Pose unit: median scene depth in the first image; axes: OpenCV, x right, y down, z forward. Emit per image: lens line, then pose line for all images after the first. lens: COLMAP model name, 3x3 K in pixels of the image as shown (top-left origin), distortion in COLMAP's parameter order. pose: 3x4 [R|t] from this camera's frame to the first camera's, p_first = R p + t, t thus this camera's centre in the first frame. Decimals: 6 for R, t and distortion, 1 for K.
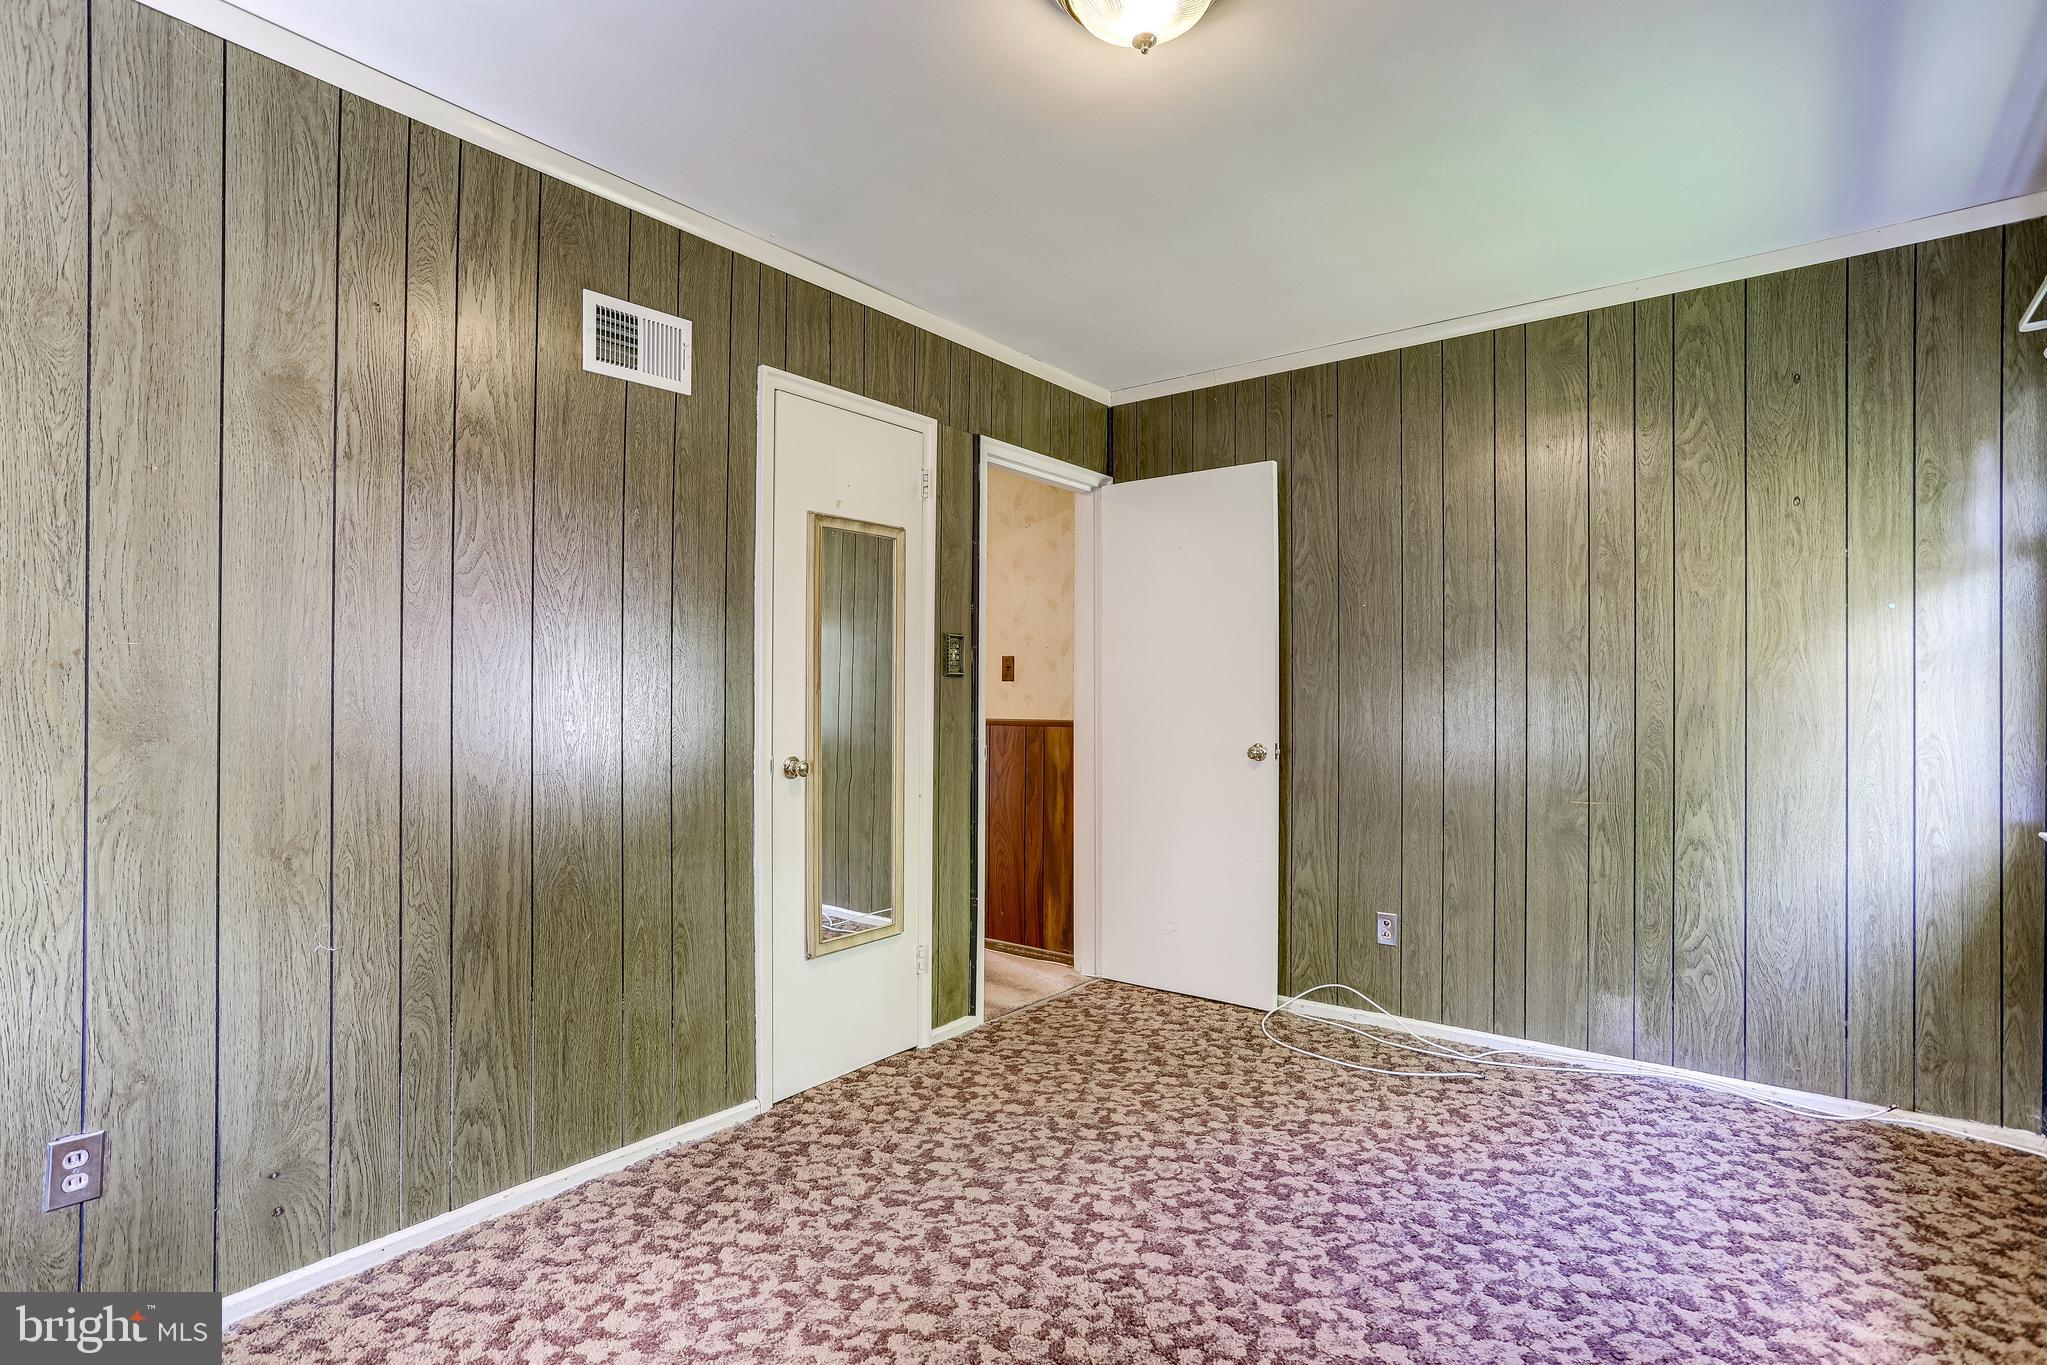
lens RADIAL K [[998.4, 0, 1012.4], [0, 998.4, 690.1], [0, 0, 1]] dist [-0.046052, 0.022743]
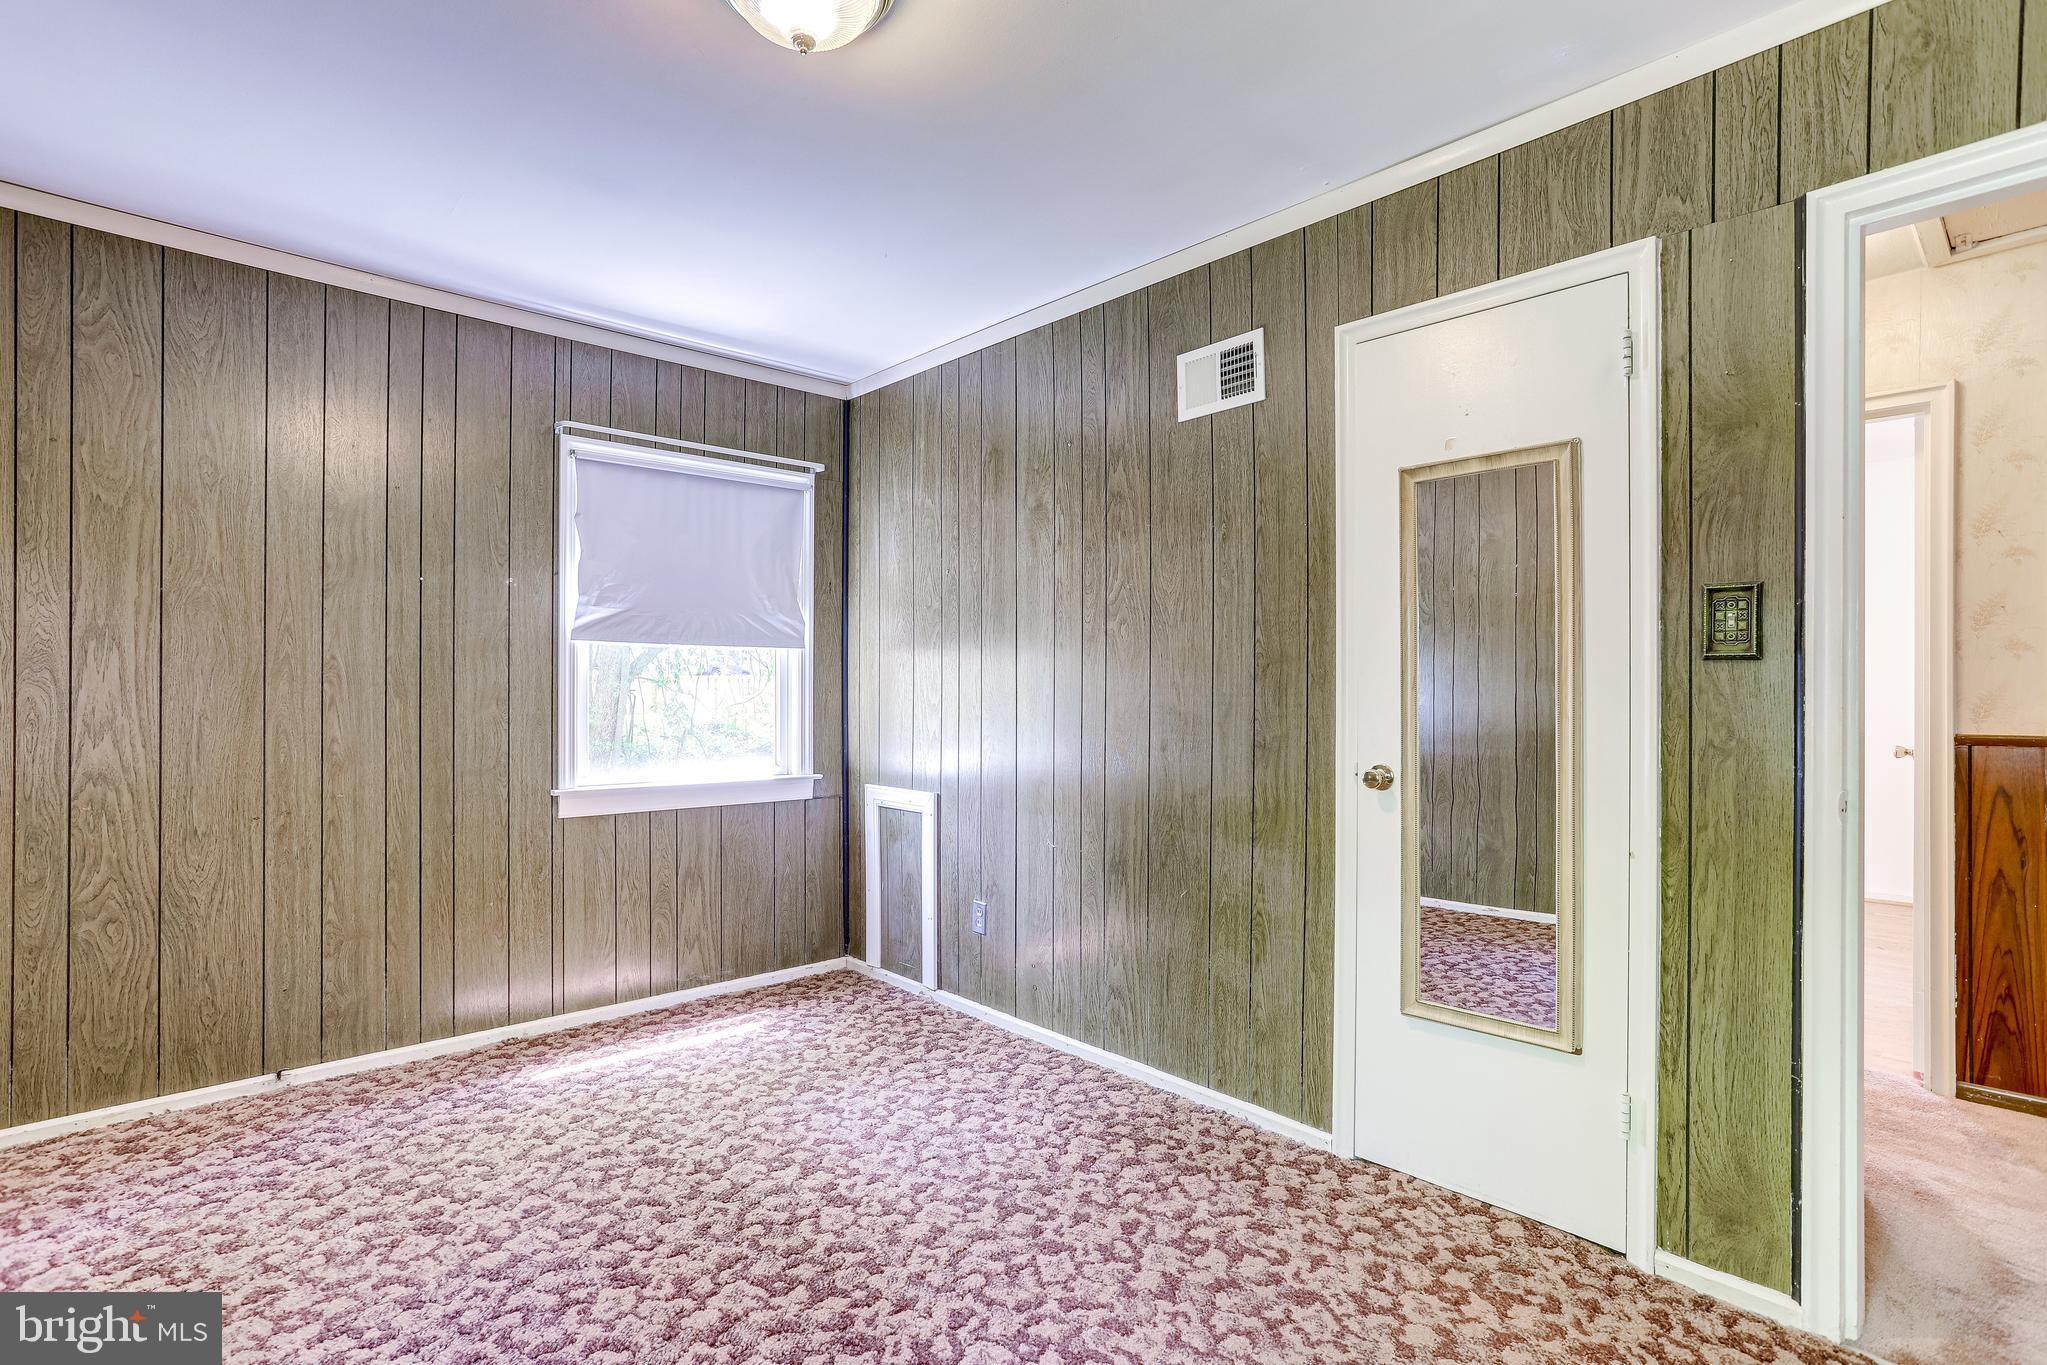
lens RADIAL K [[998.3, 0, 1023.5], [0, 998.3, 682.5], [0, 0, 1]] dist [-0.050027, 0.025997]
pose [[-0.161109, -0.008199, -0.986903, 0.667959], [0.000898, 0.999964, -0.008454, 0.003929], [0.986936, -0.002248, -0.161096, 0.844541]]
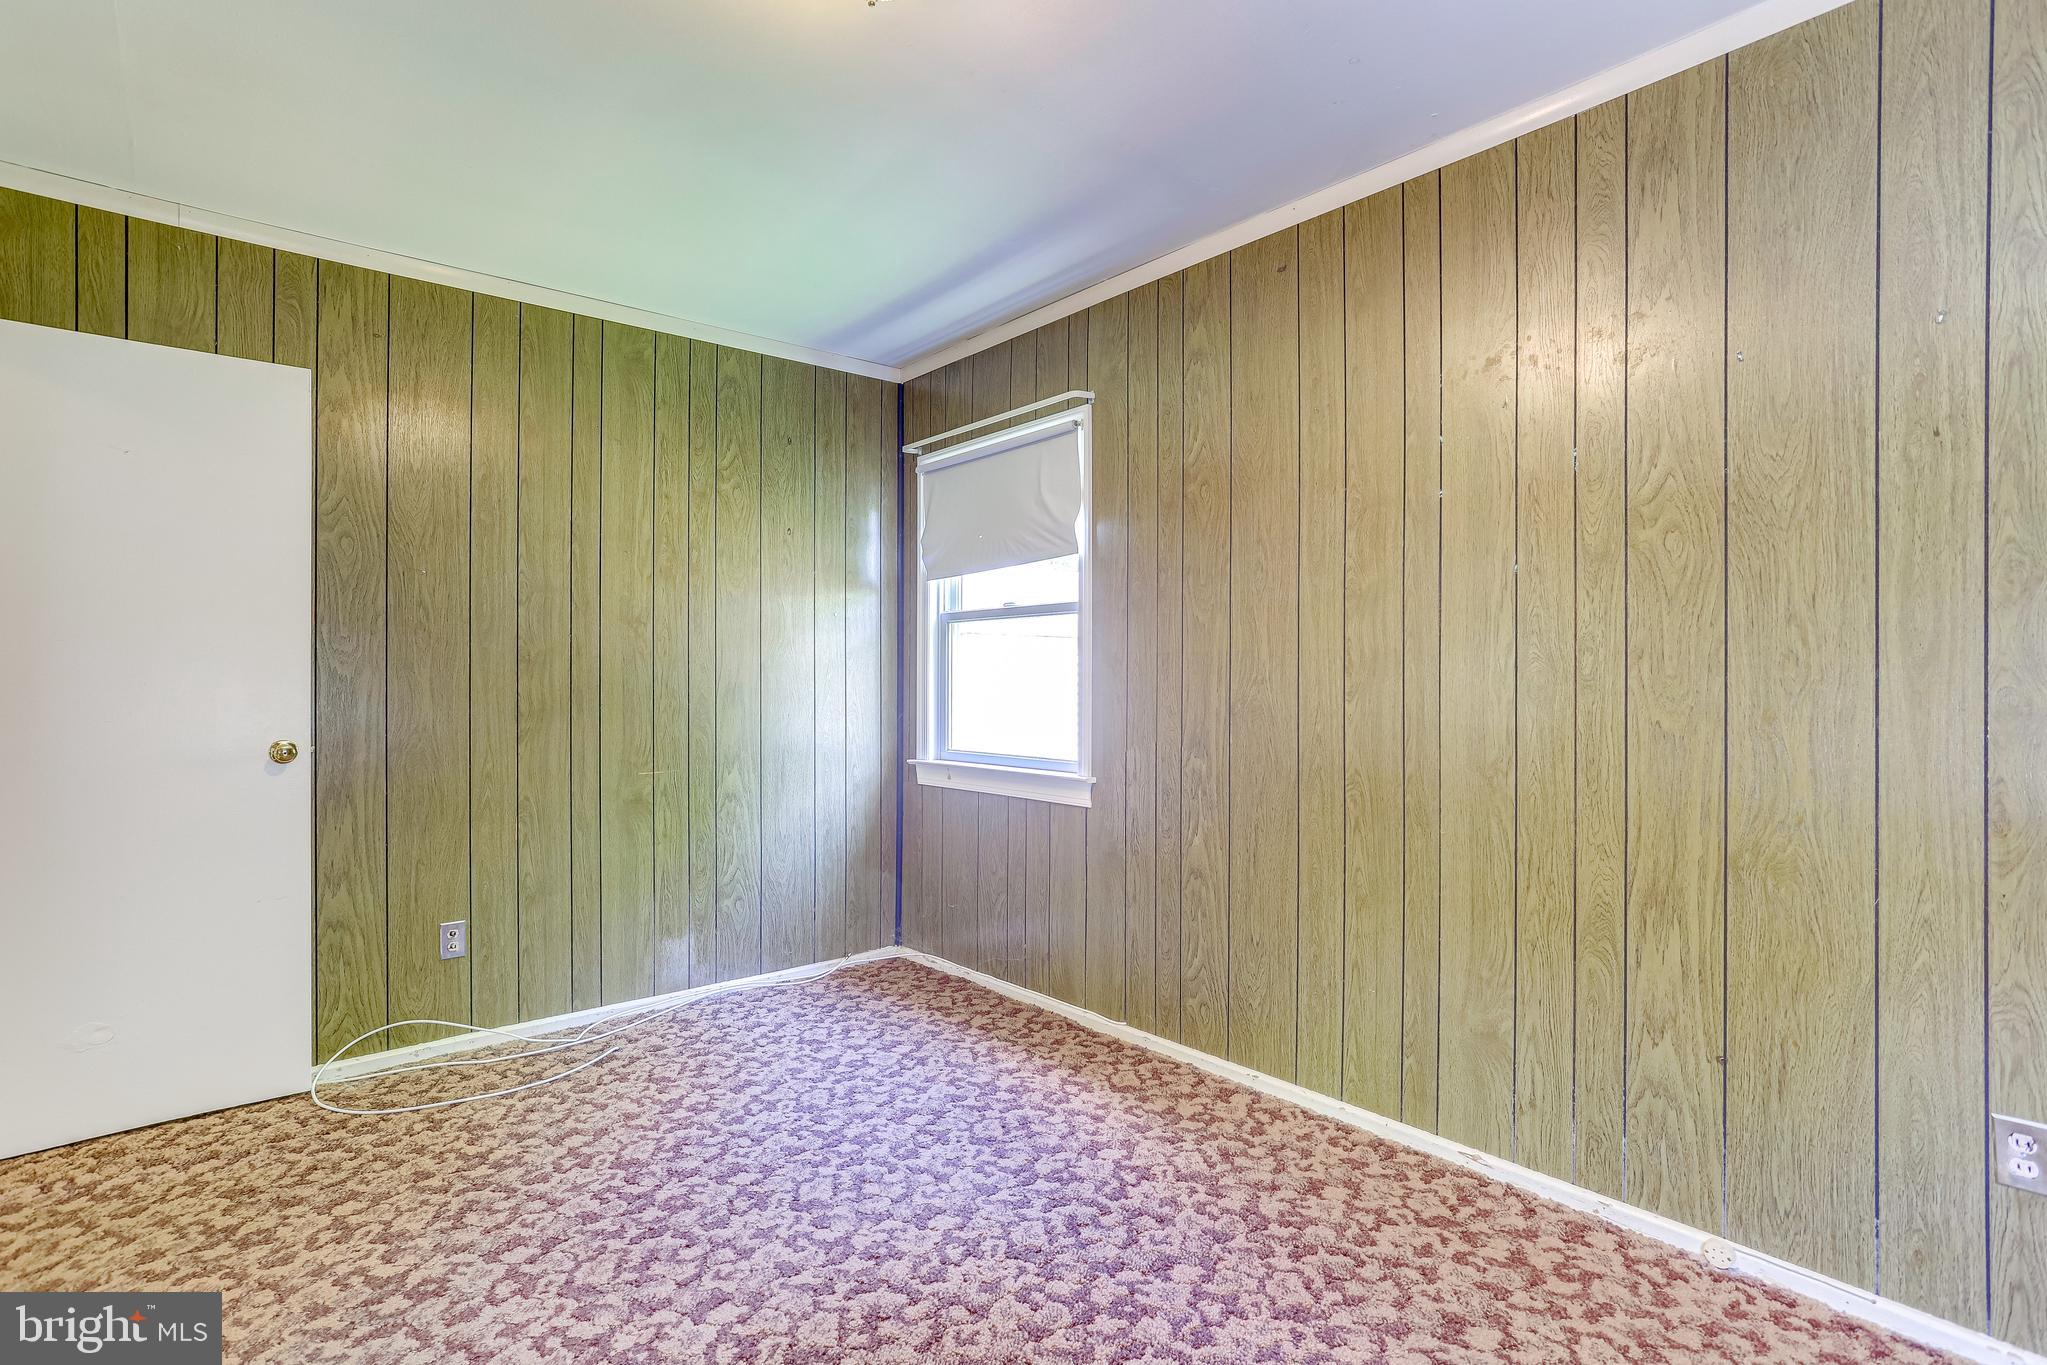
lens RADIAL K [[998.3, 0, 1023.5], [0, 998.3, 682.5], [0, 0, 1]] dist [-0.050027, 0.025997]
pose [[0.201242, -0.003512, 0.979535, -0.467984], [-0.003762, 0.999983, 0.004358, 0.006509], [-0.979534, -0.004562, 0.201225, 0.402771]]
